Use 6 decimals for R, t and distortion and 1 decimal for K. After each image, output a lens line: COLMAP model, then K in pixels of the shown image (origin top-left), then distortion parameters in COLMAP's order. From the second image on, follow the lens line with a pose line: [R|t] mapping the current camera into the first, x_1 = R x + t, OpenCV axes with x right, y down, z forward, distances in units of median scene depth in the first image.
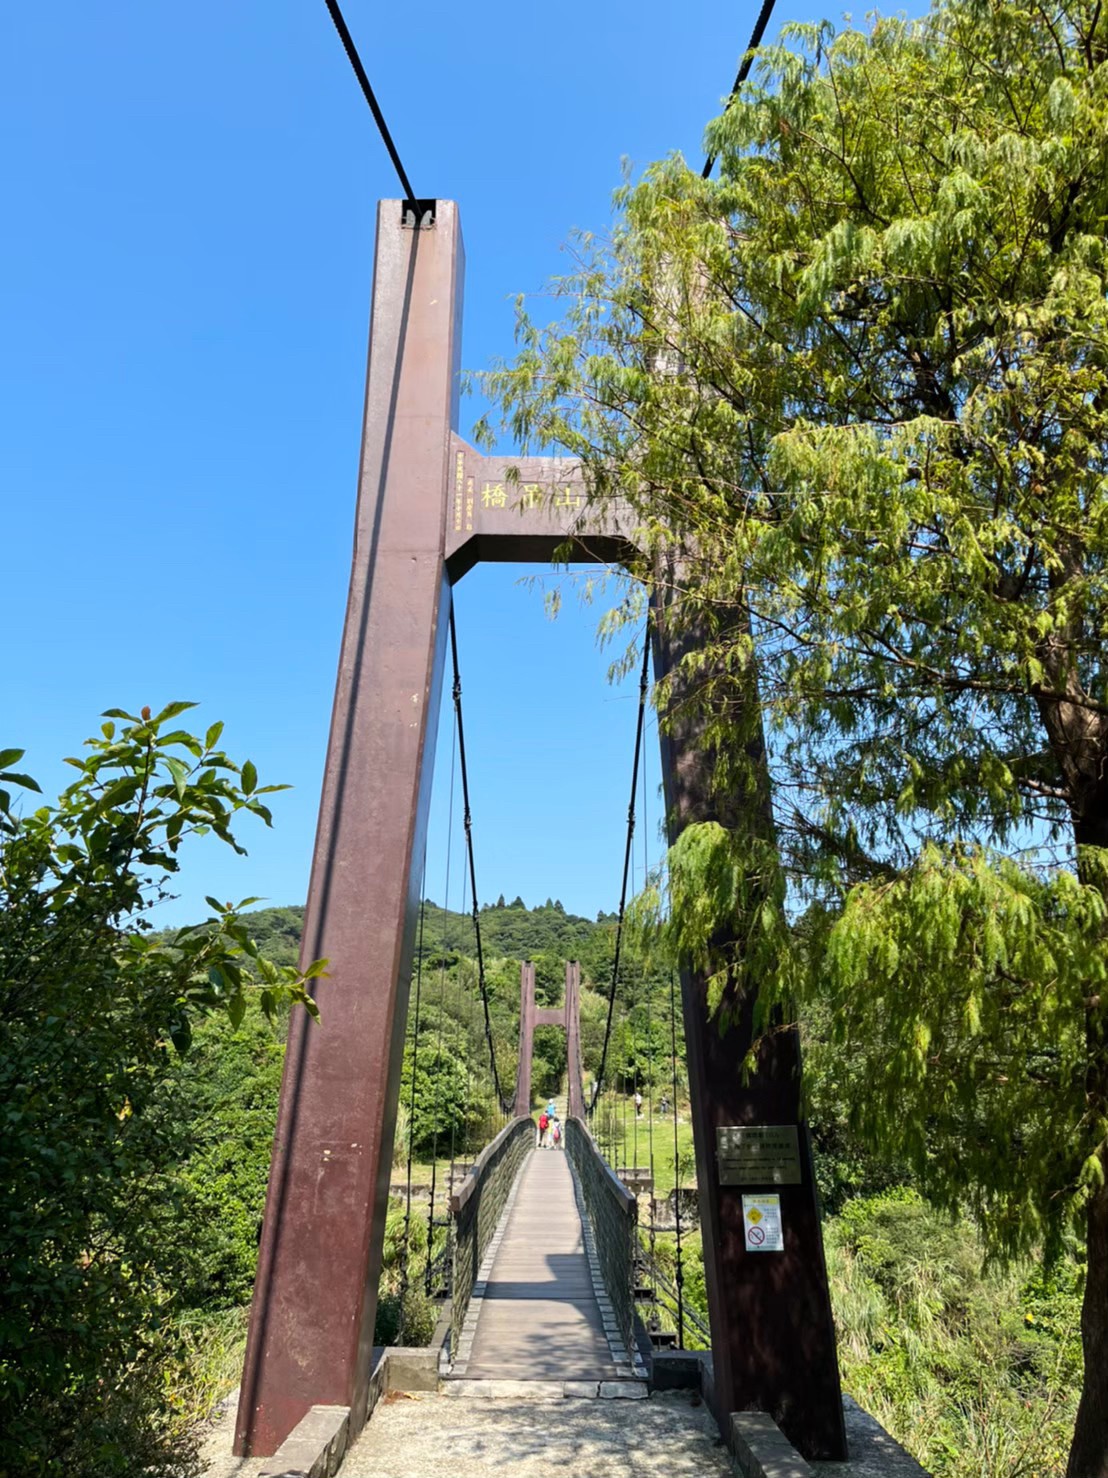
lens RADIAL K [[1128.0, 0, 547.5], [0, 1128.0, 740.5], [0, 0, 1]] dist [0.061613, -0.093758]
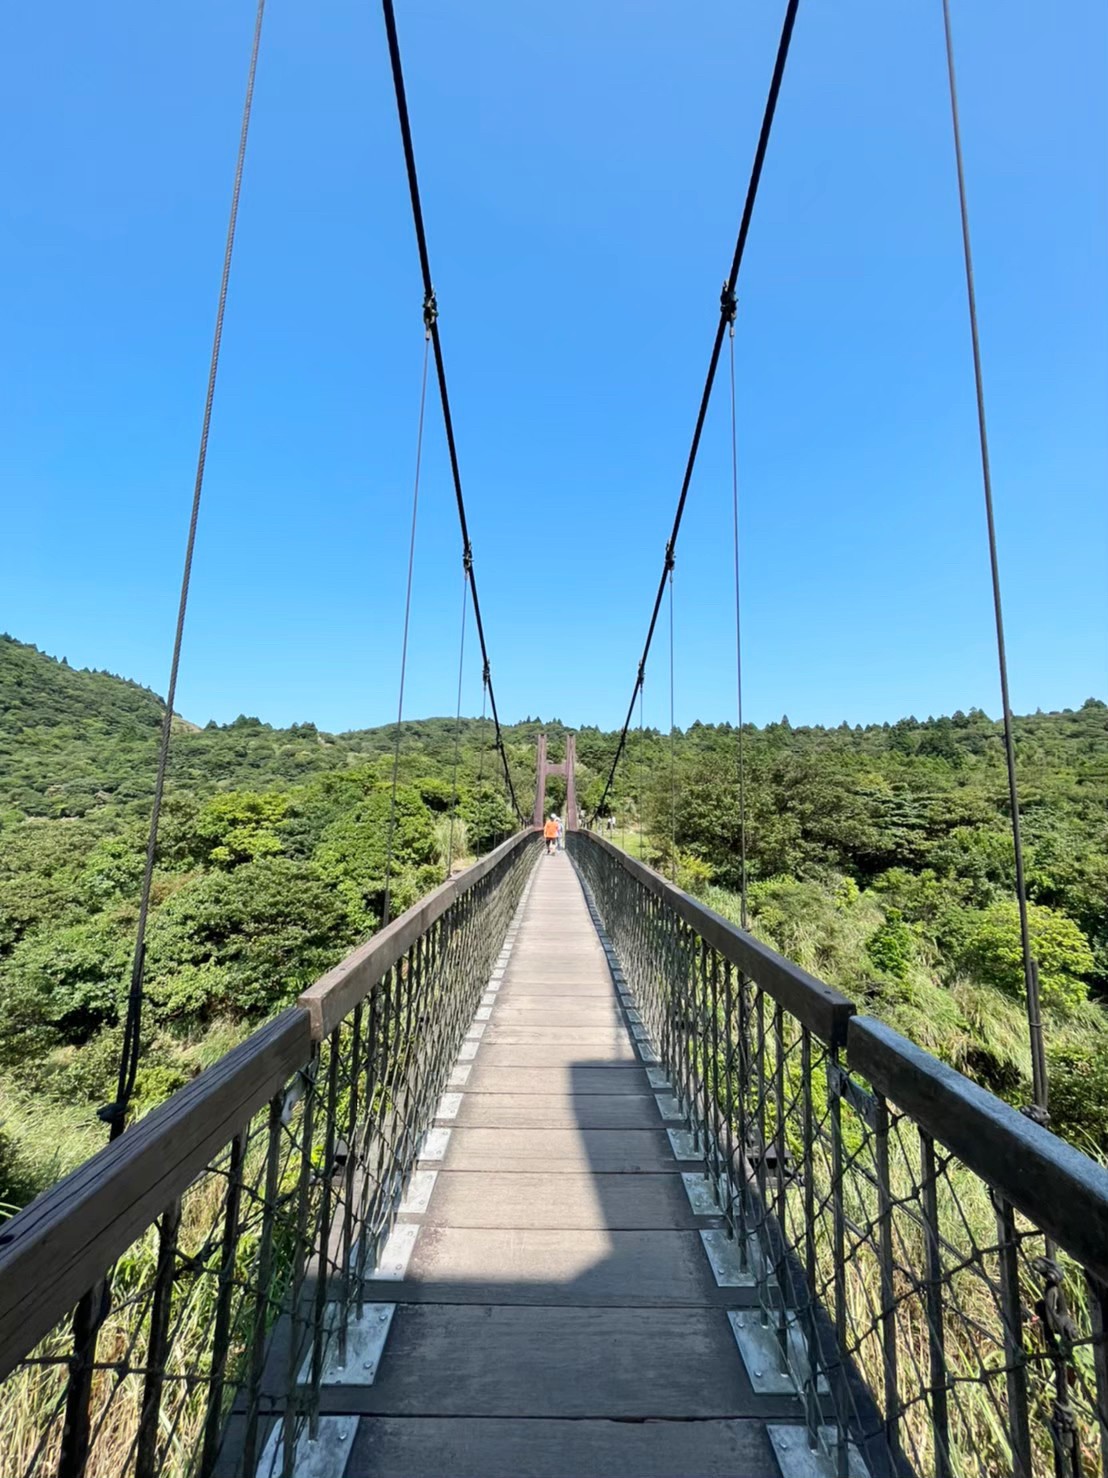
lens RADIAL K [[598.6, 0, 557.3], [0, 598.6, 738.0], [0, 0, 1]] dist [-0.003615, -0.000163]
pose [[0.999917, 0.011144, 0.006426, -0.021239], [-0.012062, 0.985845, 0.167226, 0.556029], [-0.004471, -0.167289, 0.985898, 1.654424]]
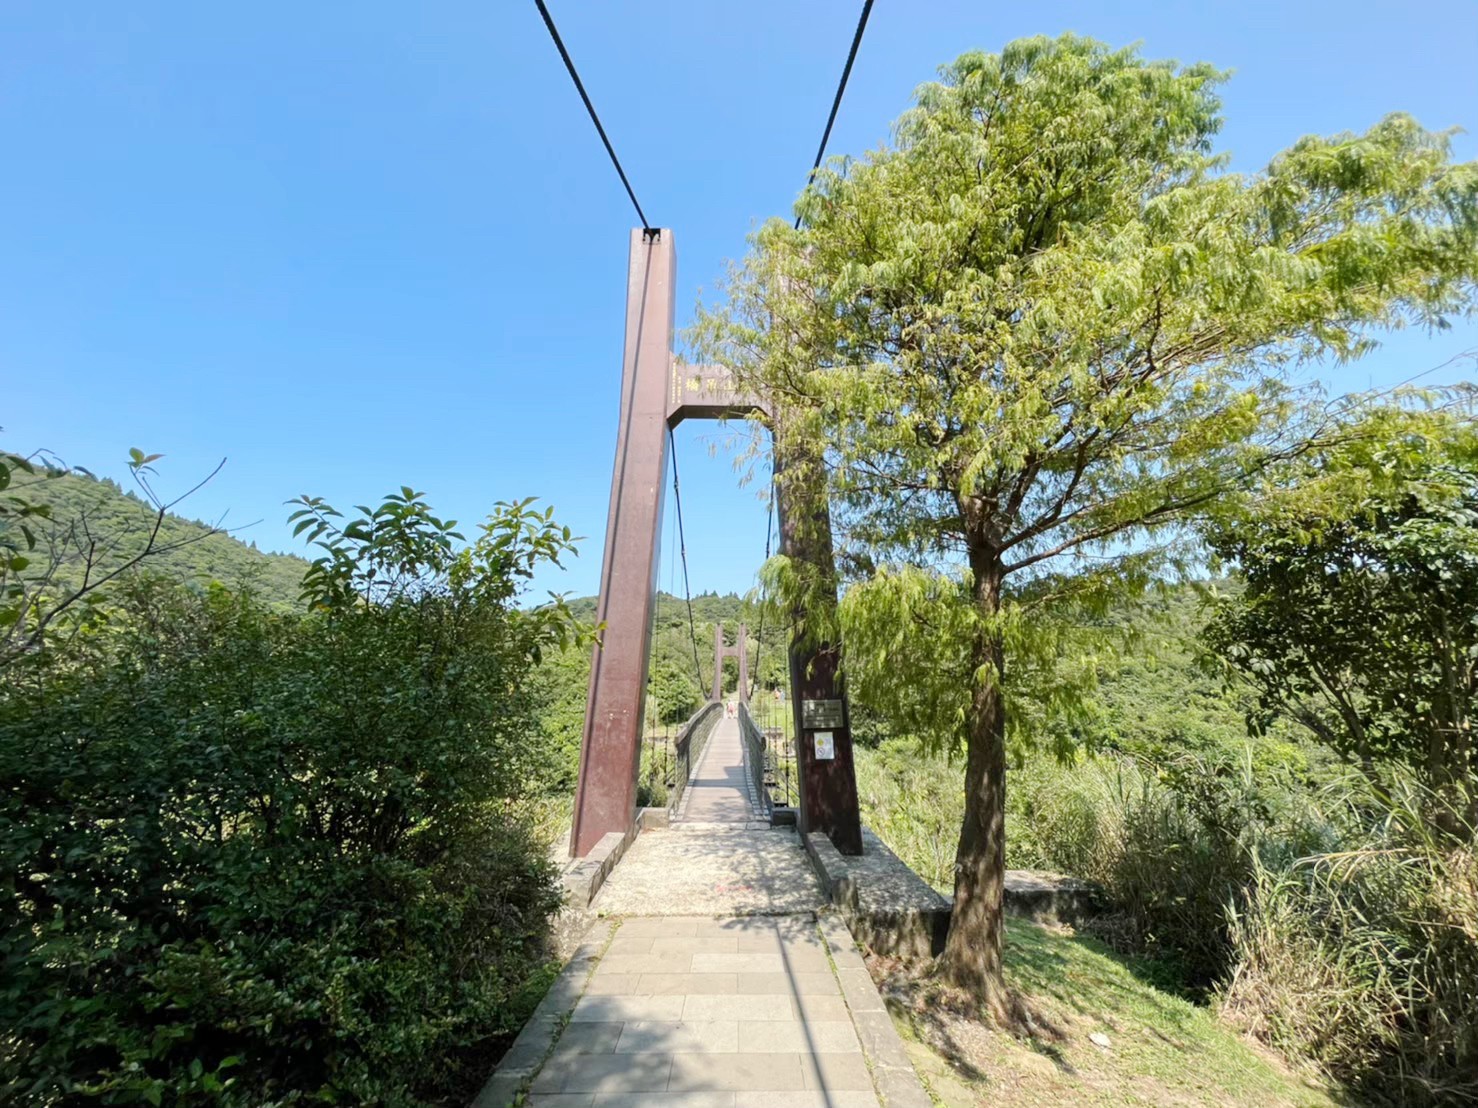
lens RADIAL K [[598.6, 0, 741.4], [0, 598.6, 550.9], [0, 0, 1]] dist [-0.003615, -0.000163]
pose [[0.999800, -0.004581, 0.019455, 0.017952], [0.003177, 0.997428, 0.071598, -0.006475], [-0.019733, -0.071522, 0.997244, -0.050057]]
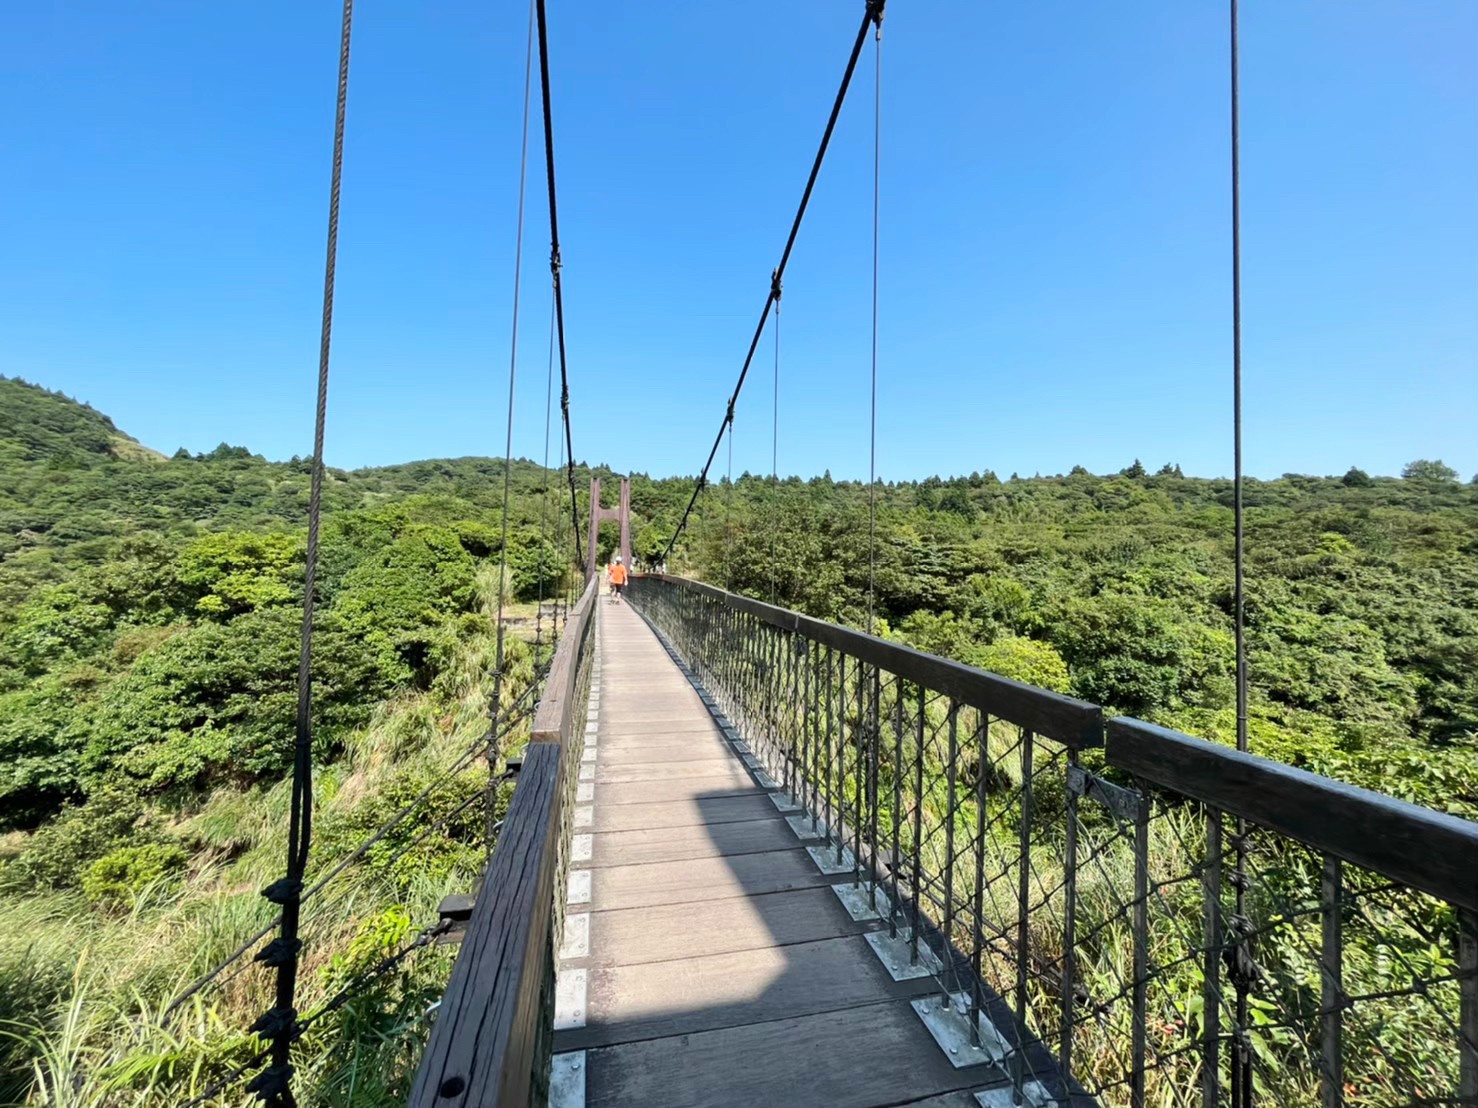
lens RADIAL K [[598.6, 0, 741.4], [0, 598.6, 550.9], [0, 0, 1]] dist [-0.003615, -0.000163]
pose [[0.972340, 0.020461, 0.232672, -0.101933], [-0.082721, 0.961757, 0.261116, 0.586292], [-0.218431, -0.273140, 0.936847, 1.692098]]
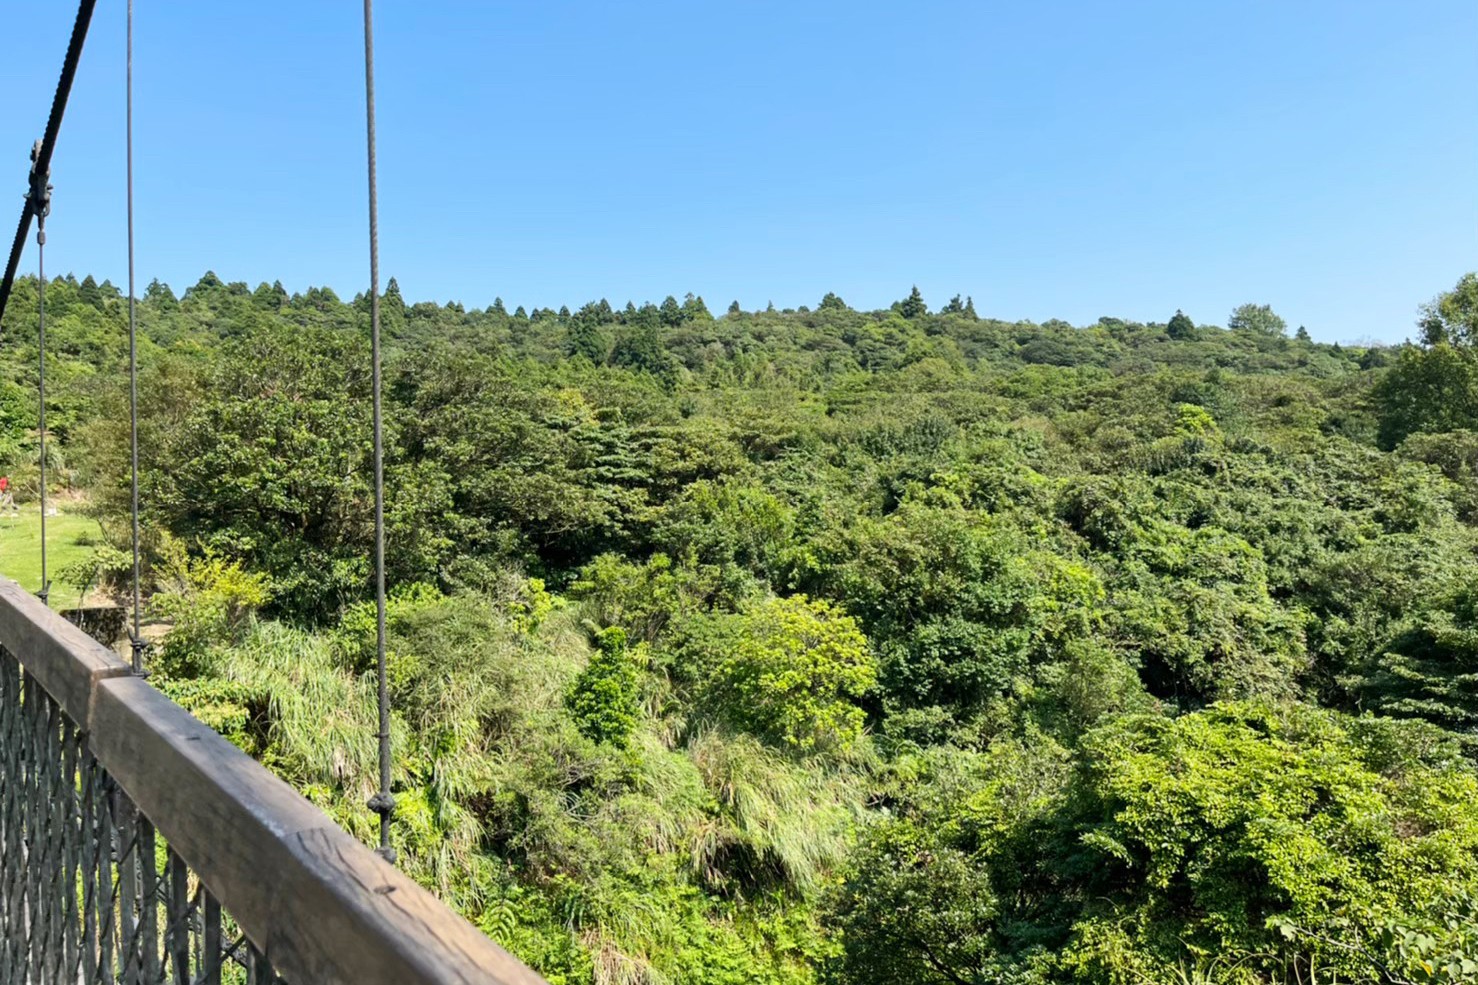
lens RADIAL K [[1124.1, 0, 753.1], [0, 1124.1, 499.7], [0, 0, 1]] dist [0.080536, -0.109119]
pose [[0.775821, -0.024217, 0.630489, 0.042004], [-0.174992, 0.951804, 0.251888, 0.750511], [-0.606201, -0.305751, 0.734191, 2.246201]]
